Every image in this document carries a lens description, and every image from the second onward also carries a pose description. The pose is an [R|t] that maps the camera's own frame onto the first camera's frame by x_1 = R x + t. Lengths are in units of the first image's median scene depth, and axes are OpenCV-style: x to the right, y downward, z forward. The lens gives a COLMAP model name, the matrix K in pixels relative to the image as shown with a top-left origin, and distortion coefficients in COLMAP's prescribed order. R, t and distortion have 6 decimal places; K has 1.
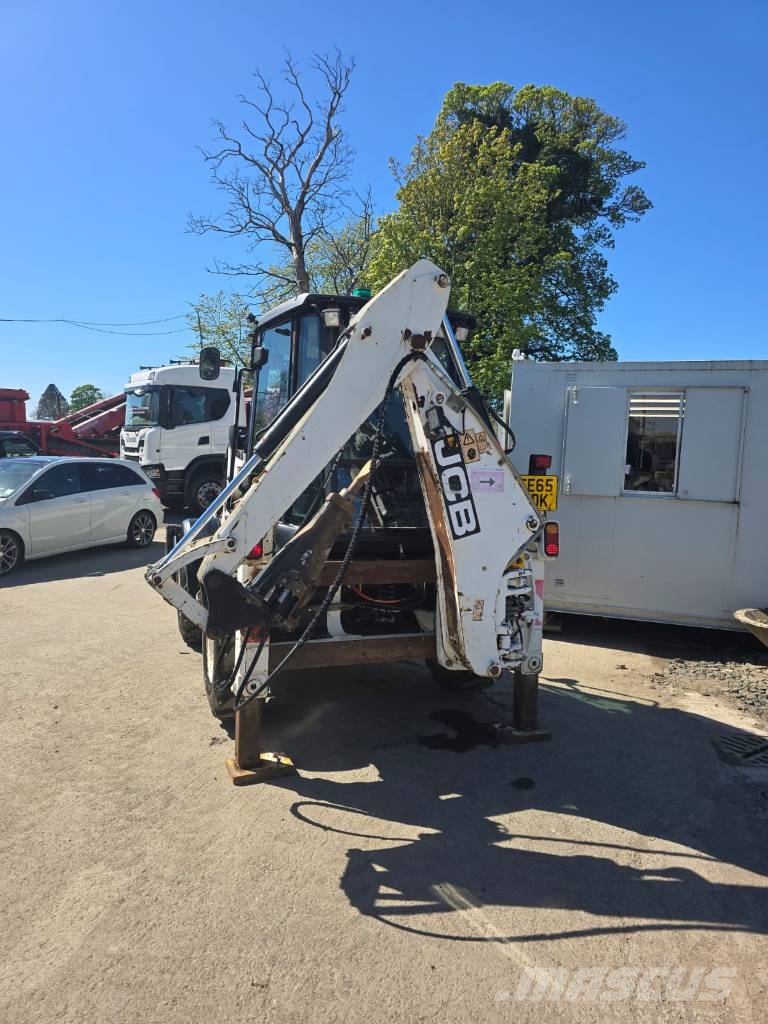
lens RADIAL K [[694.8, 0, 371.9], [0, 694.8, 505.7], [0, 0, 1]] dist [0.072948, -0.077165]
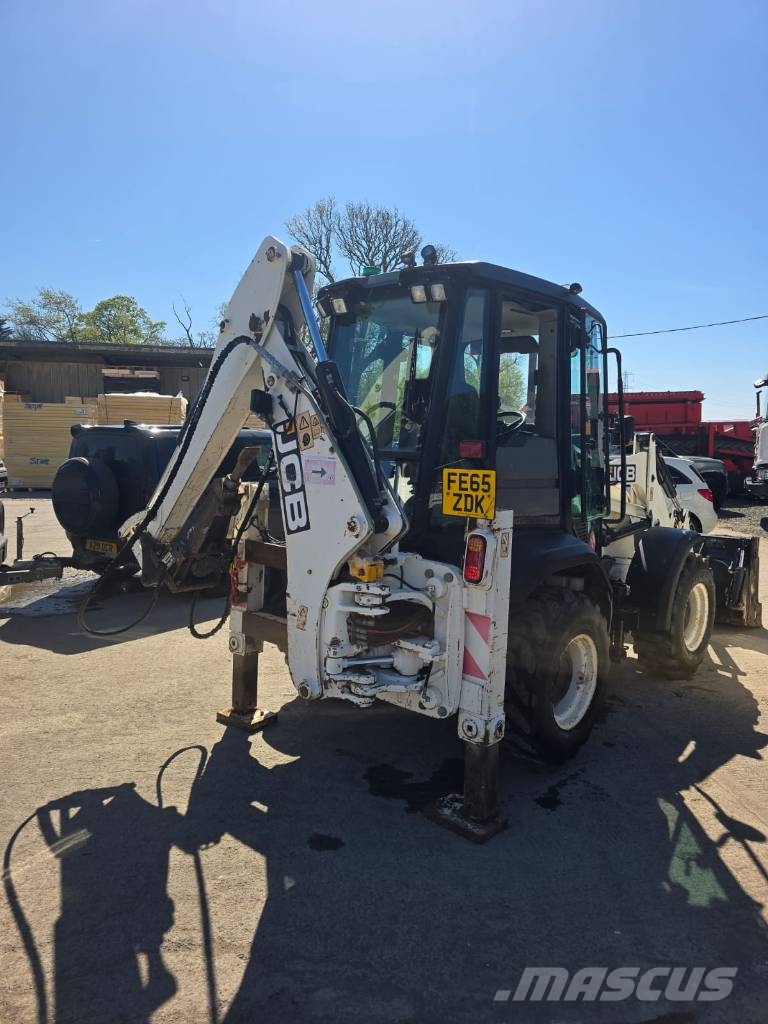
lens RADIAL K [[682.1, 0, 376.5], [0, 682.1, 505.5], [0, 0, 1]] dist [0.081465, -0.077044]
pose [[0.456870, 0.063817, -0.887241, 0.900252], [-0.066361, 0.997089, 0.037546, -0.027920], [0.887055, 0.041724, 0.459775, 0.645190]]
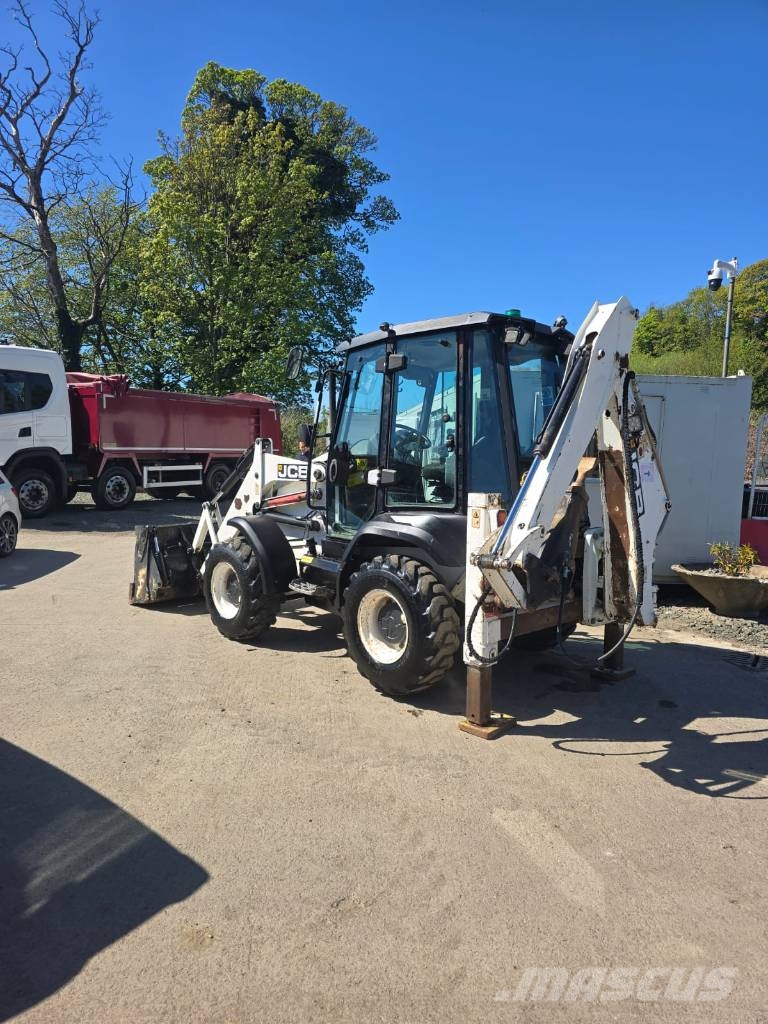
lens RADIAL K [[700.4, 0, 370.6], [0, 700.4, 513.9], [0, 0, 1]] dist [0.072173, -0.072057]
pose [[0.916834, -0.044148, 0.396819, -0.774240], [0.033828, 0.998884, 0.032971, -0.019678], [-0.397832, -0.016806, 0.917304, 0.013415]]
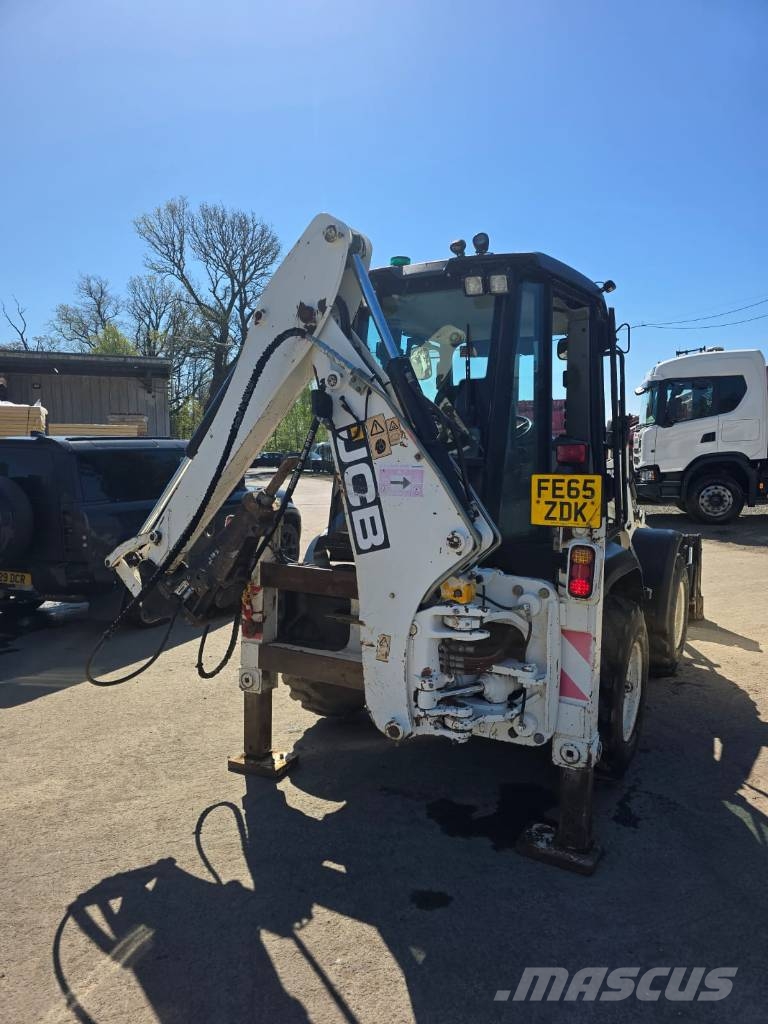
lens RADIAL K [[684.7, 0, 377.8], [0, 684.7, 519.0], [0, 0, 1]] dist [0.074578, -0.071016]
pose [[0.628758, 0.047091, -0.776174, 0.695399], [-0.034997, 0.998867, 0.032251, -0.016927], [0.776813, 0.006885, 0.629694, 0.486748]]
